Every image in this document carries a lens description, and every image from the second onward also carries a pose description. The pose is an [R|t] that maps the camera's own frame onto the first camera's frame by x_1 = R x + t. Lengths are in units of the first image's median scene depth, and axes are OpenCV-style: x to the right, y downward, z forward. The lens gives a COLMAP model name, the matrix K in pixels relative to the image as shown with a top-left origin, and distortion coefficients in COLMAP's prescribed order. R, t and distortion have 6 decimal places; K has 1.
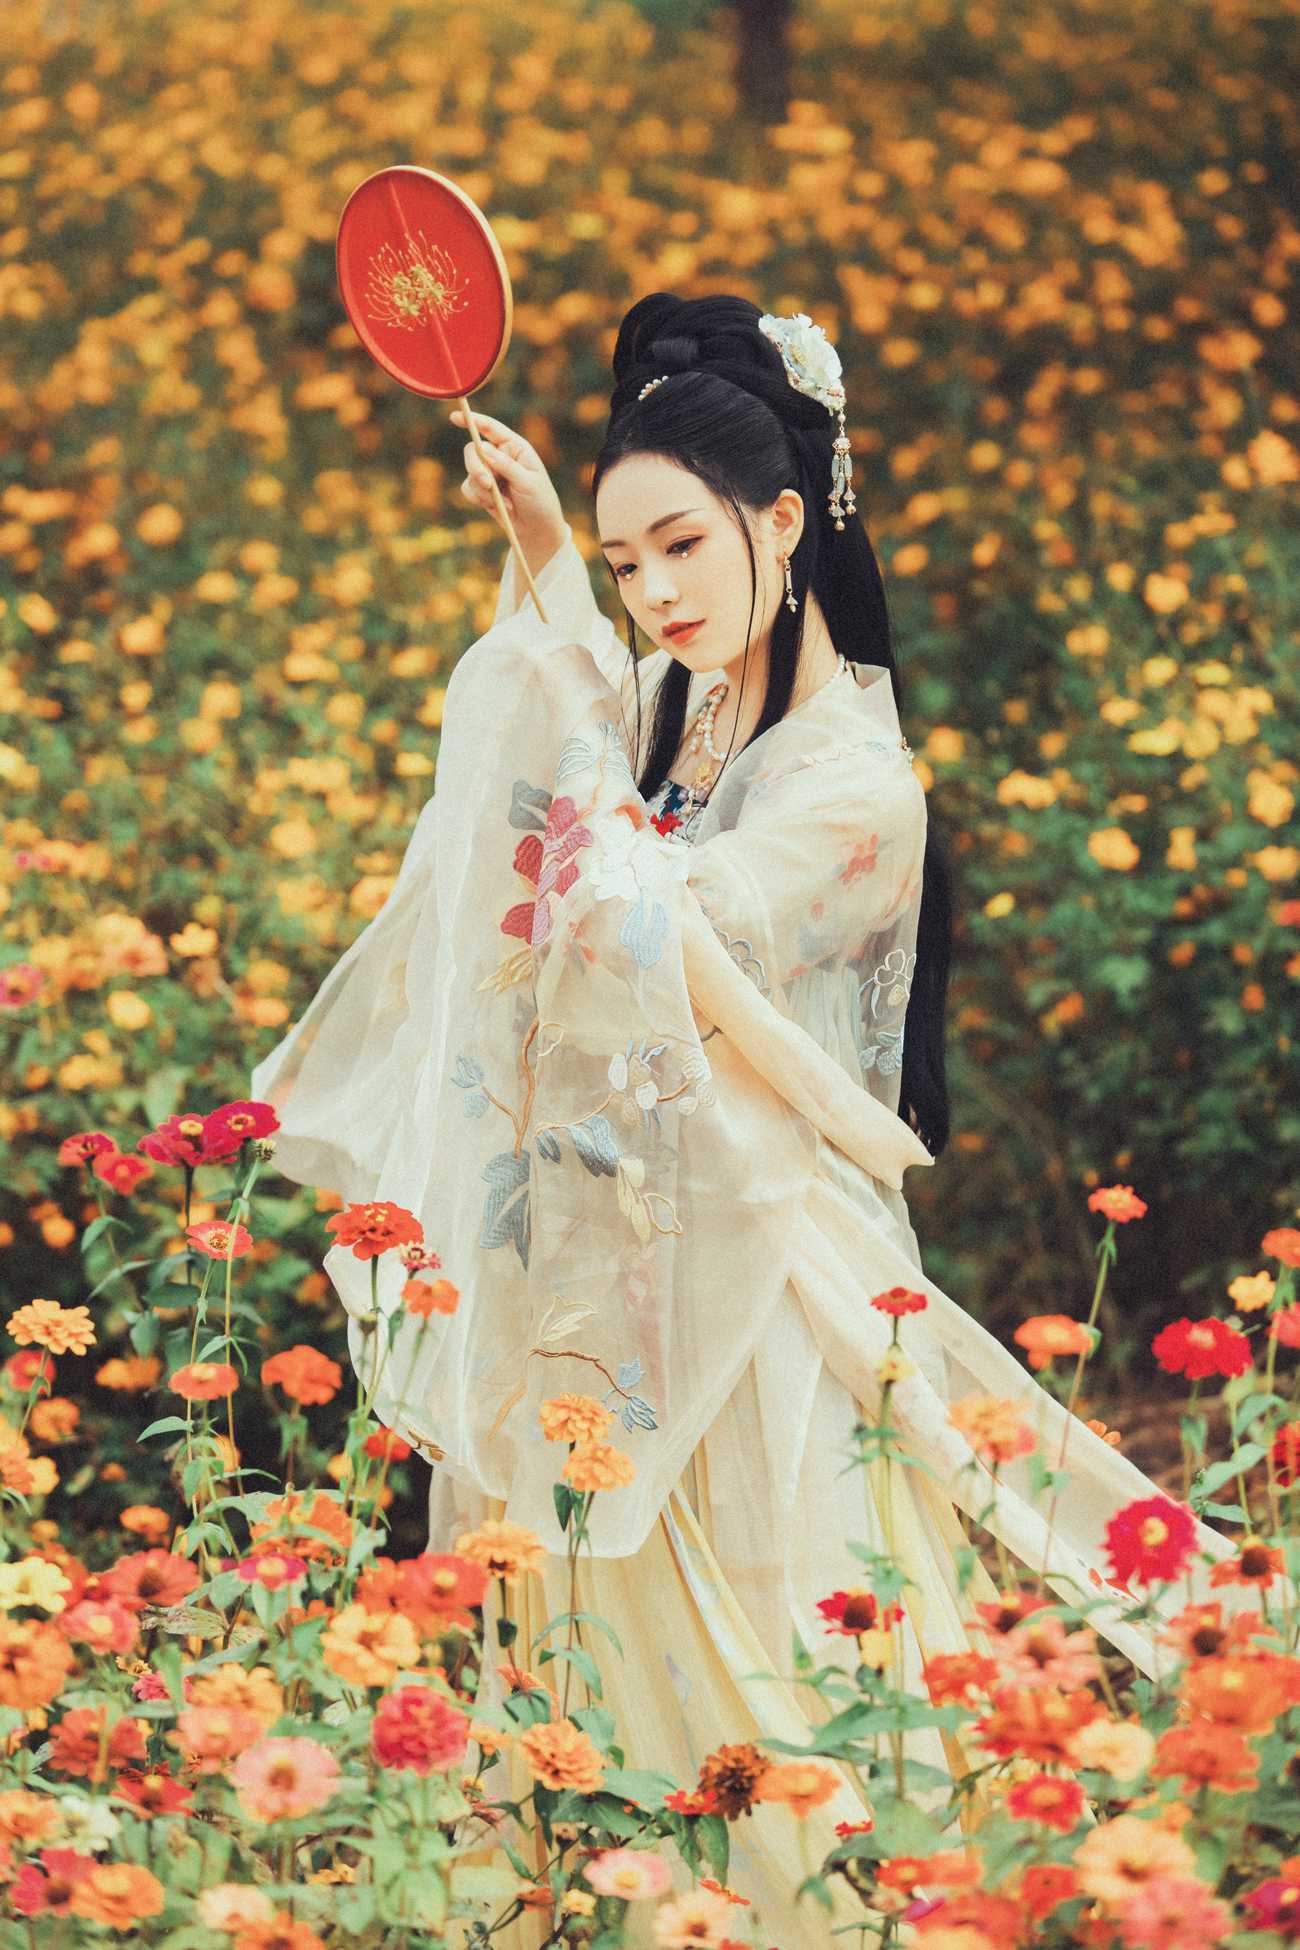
lens RADIAL K [[7761.5, 0, 649.1], [0, 7761.5, 973.5], [0, 0, 1]] dist [-0.221615, 0.000000]
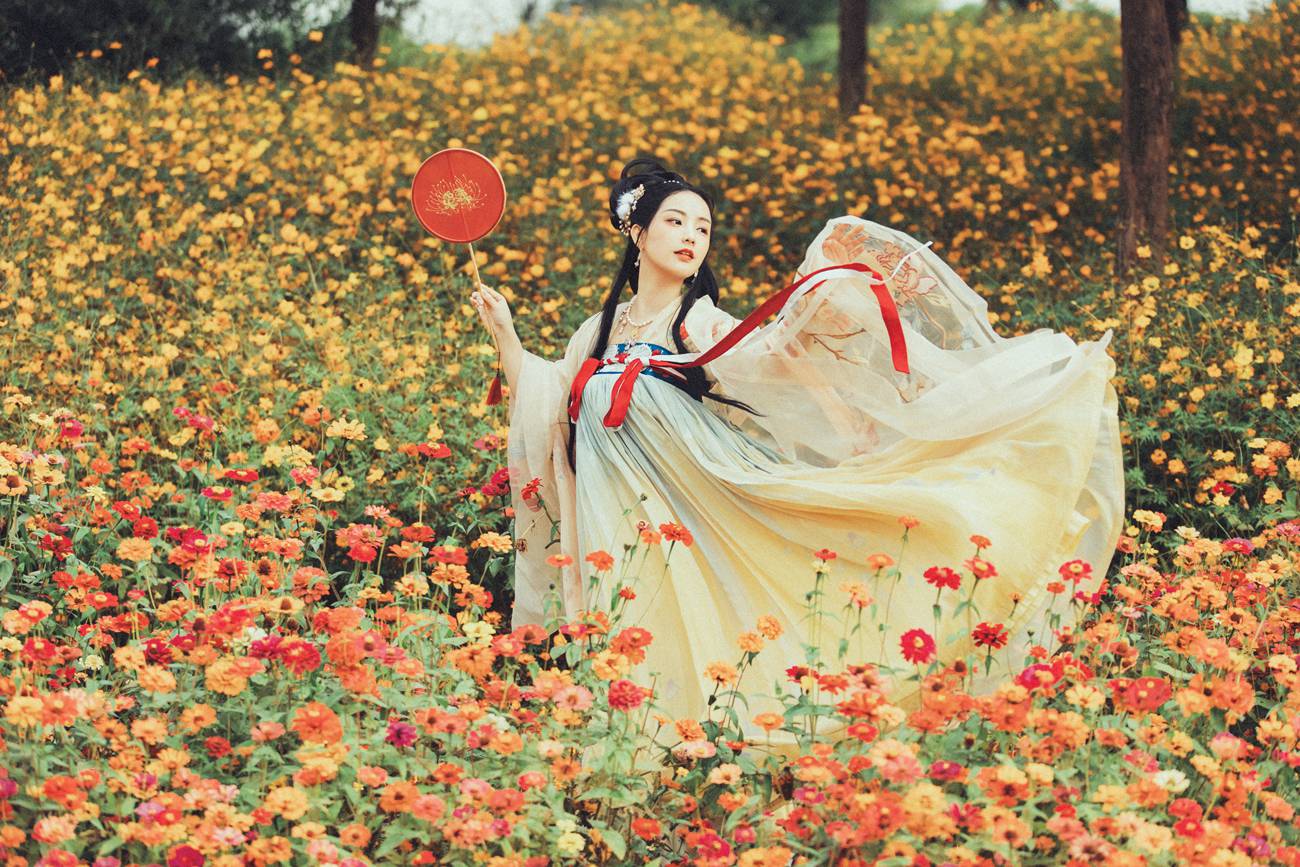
lens RADIAL K [[3850.2, 0, 645.1], [0, 3850.2, 434.9], [0, 0, 1]] dist [0.069961, 0.000000]
pose [[0.996688, 0.070826, -0.039956, 0.007986], [-0.071906, 0.997065, -0.026274, 0.015837], [0.037978, 0.029060, 0.998856, -0.106512]]
